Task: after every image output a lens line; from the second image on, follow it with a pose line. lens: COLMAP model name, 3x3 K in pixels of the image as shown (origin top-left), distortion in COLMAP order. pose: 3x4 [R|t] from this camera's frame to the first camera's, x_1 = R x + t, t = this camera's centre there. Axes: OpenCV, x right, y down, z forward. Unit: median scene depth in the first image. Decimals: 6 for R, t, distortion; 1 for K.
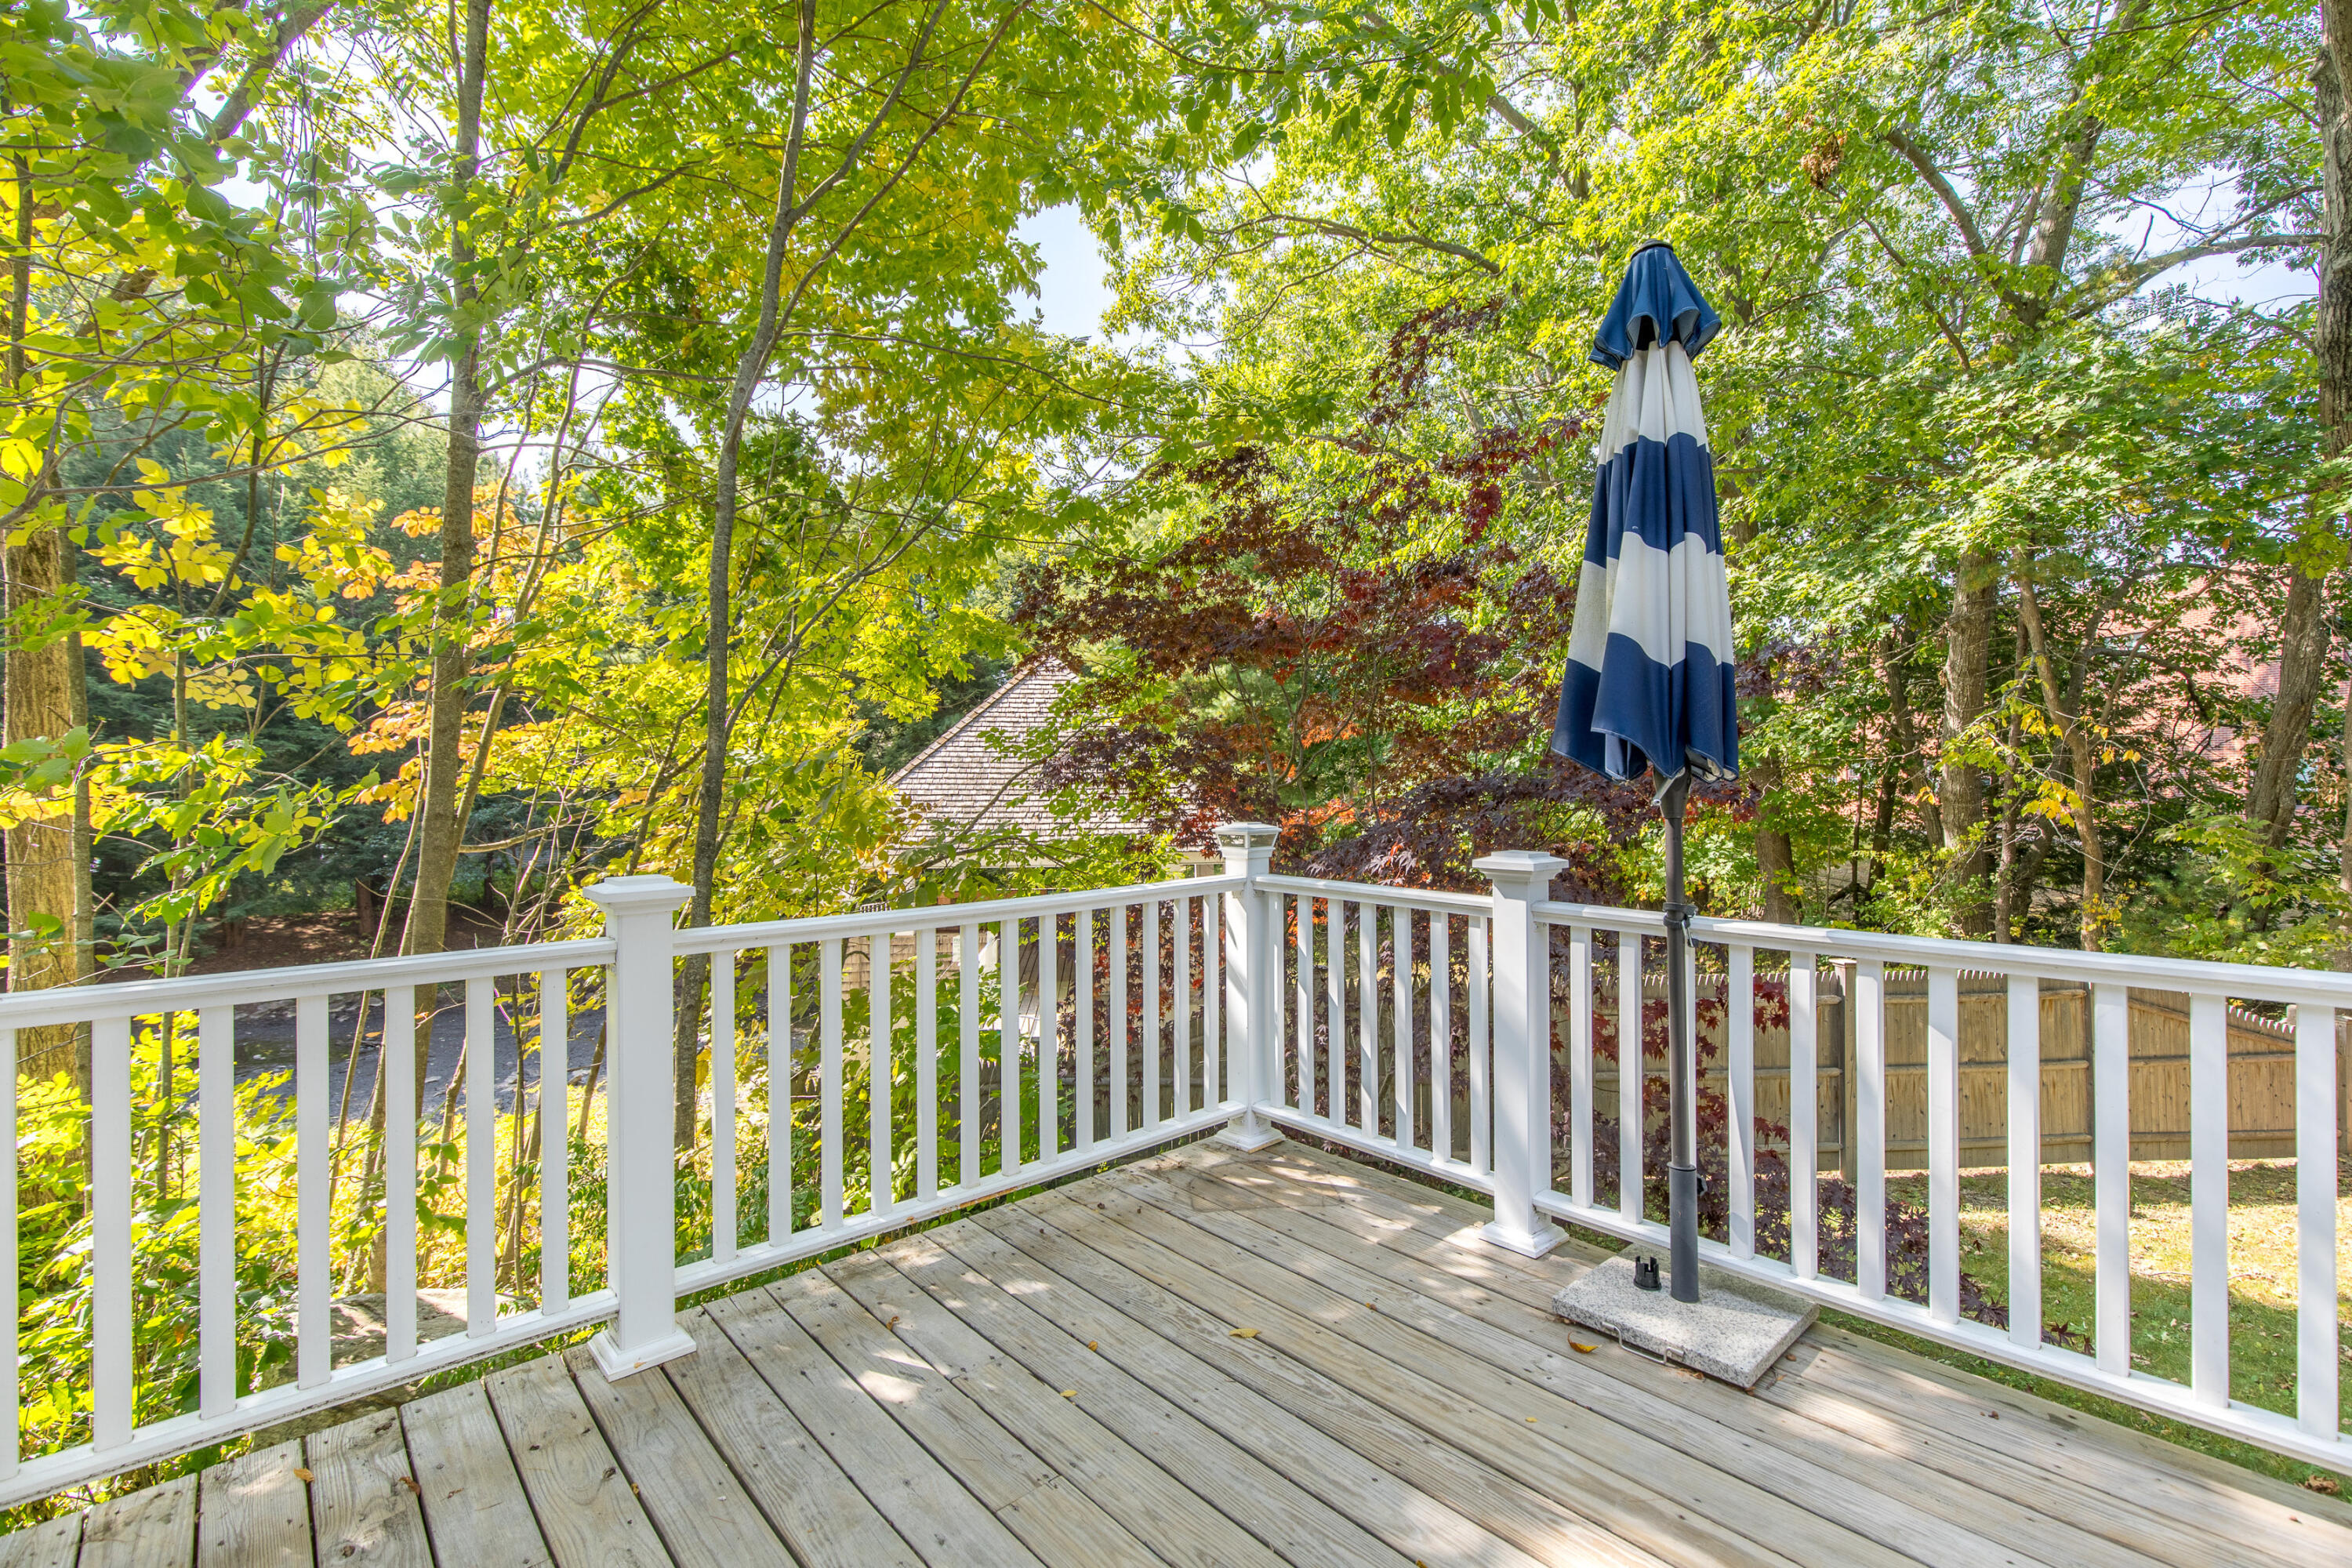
lens RADIAL K [[1064.7, 0, 1169.1], [0, 1064.7, 782.6], [0, 0, 1]] dist [-0.000652, 0.000198]
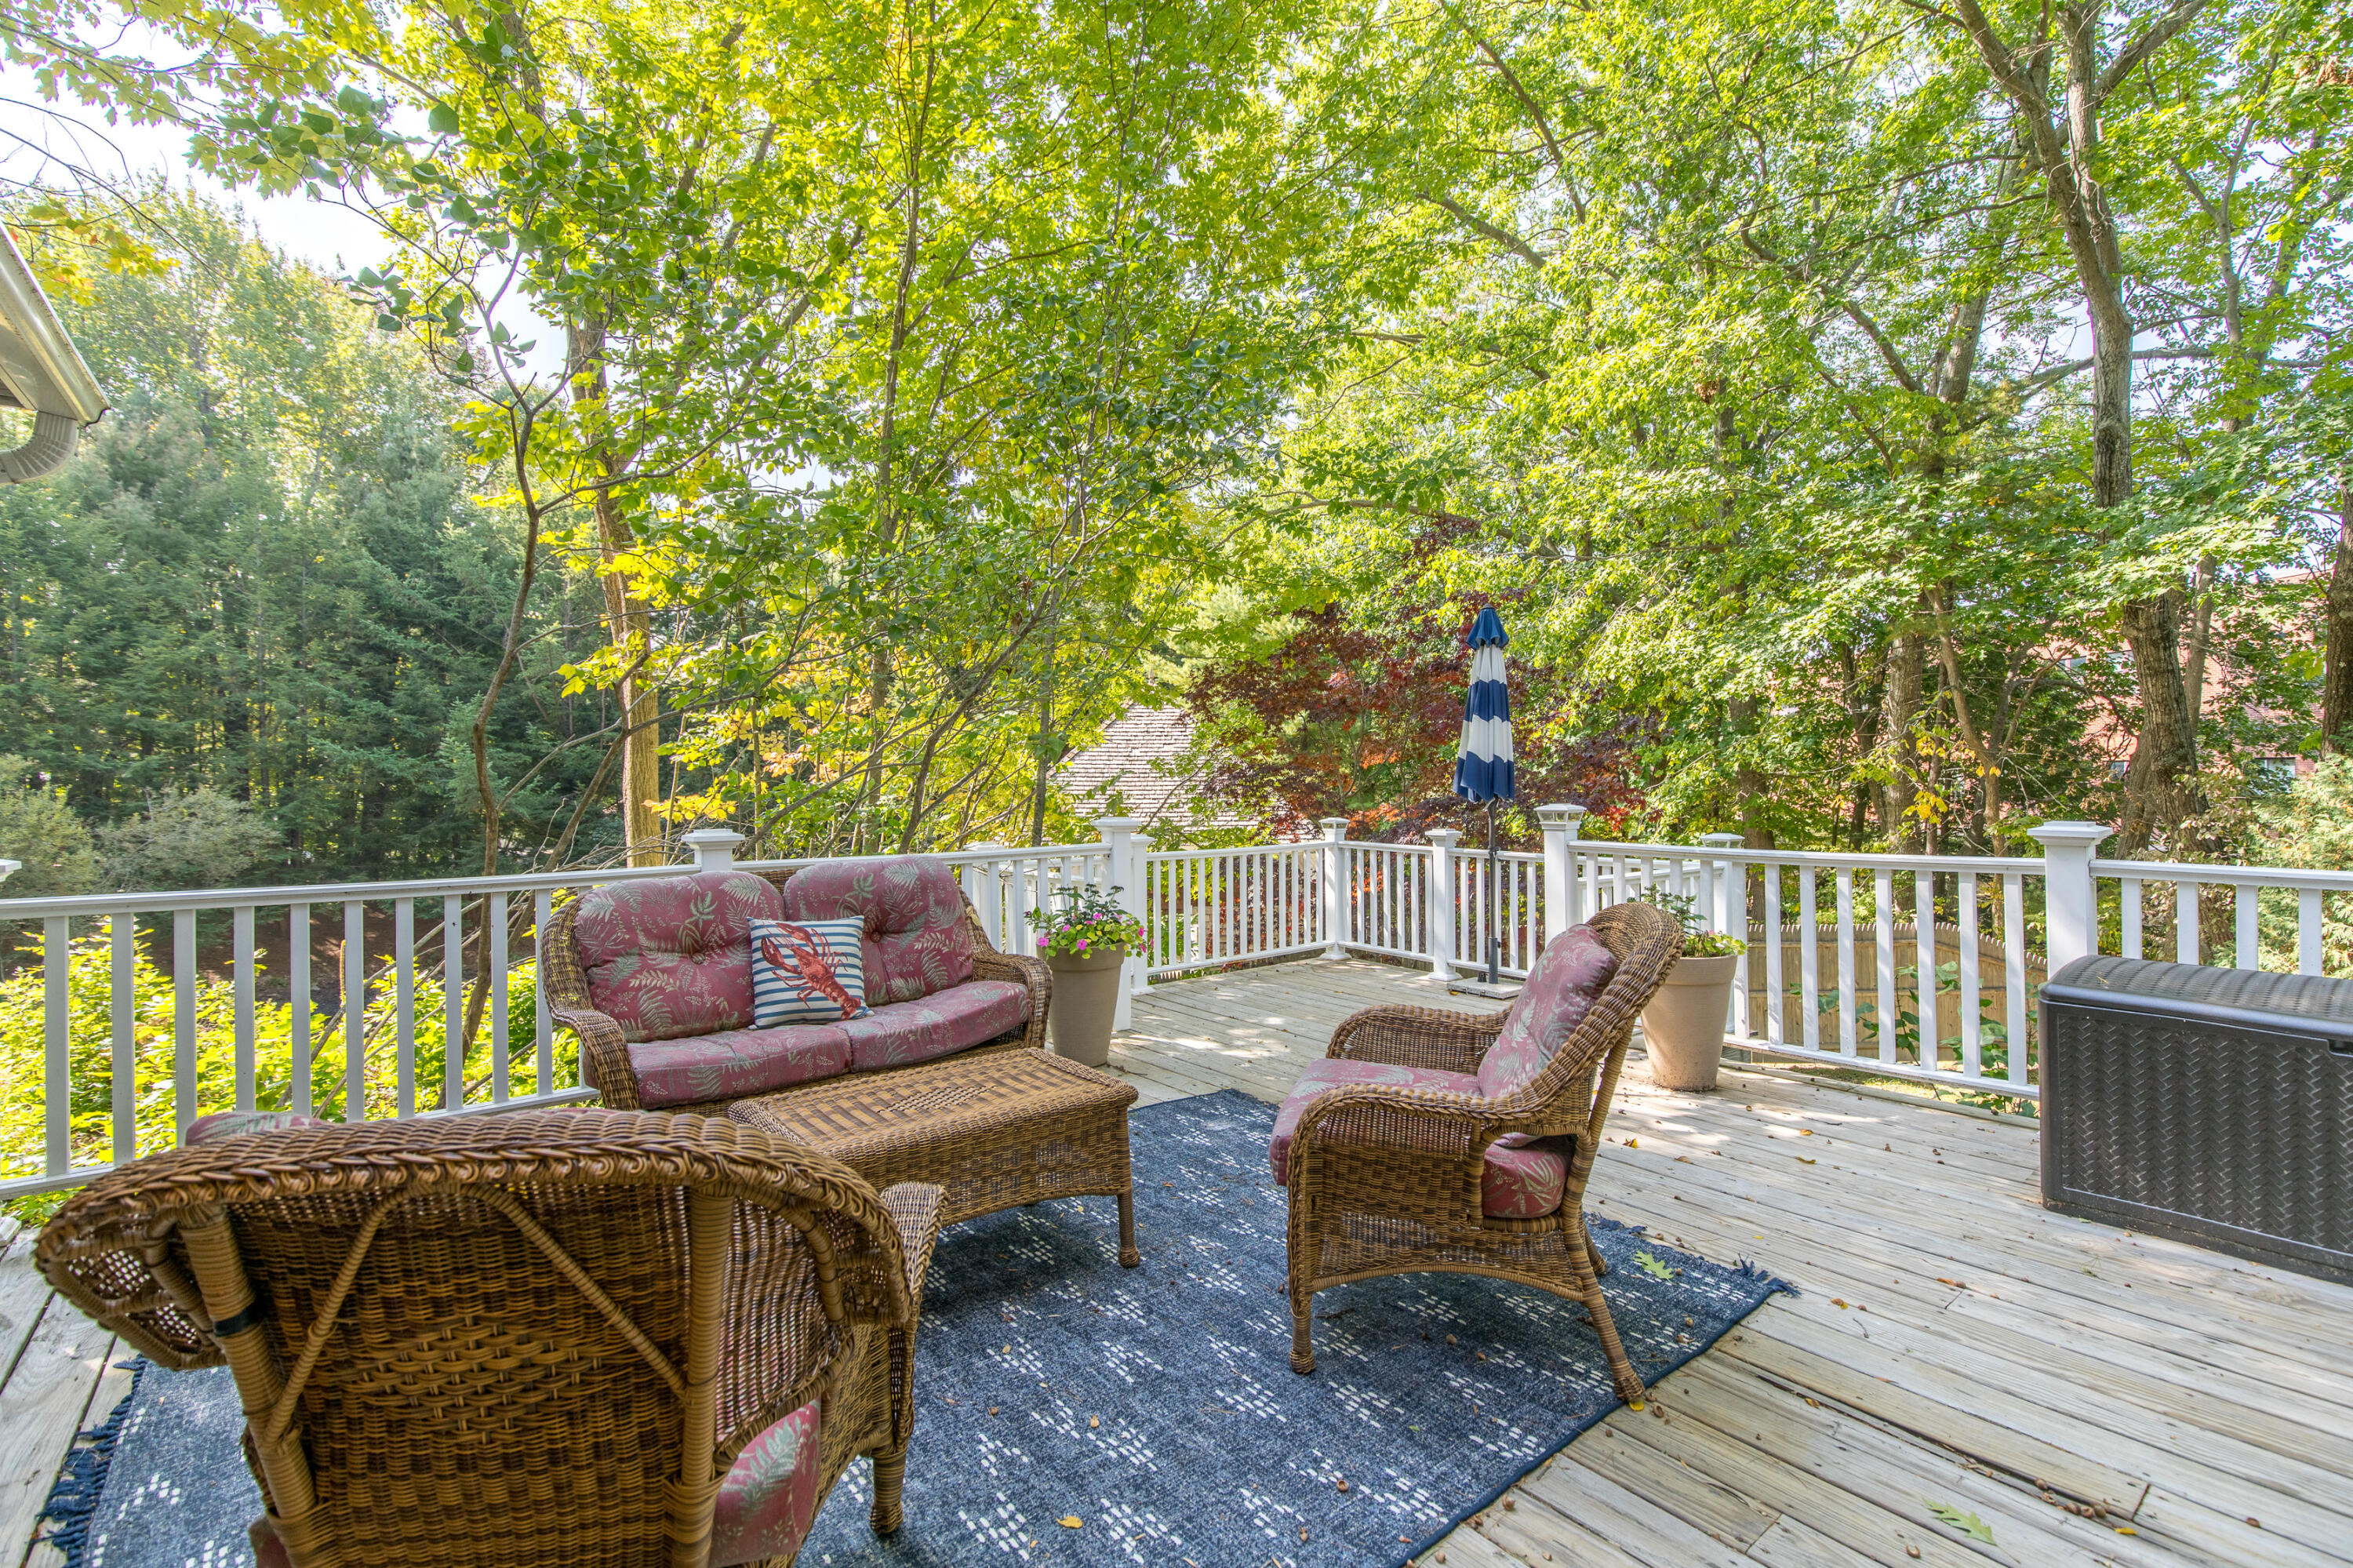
lens RADIAL K [[1065.2, 0, 1186.6], [0, 1065.2, 782.6], [0, 0, 1]] dist [-0.000652, 0.000198]
pose [[0.999276, 0.002306, -0.037974, -0.165984], [-0.002378, 0.999995, -0.001863, -0.034646], [0.037970, 0.001952, 0.999277, -1.356418]]
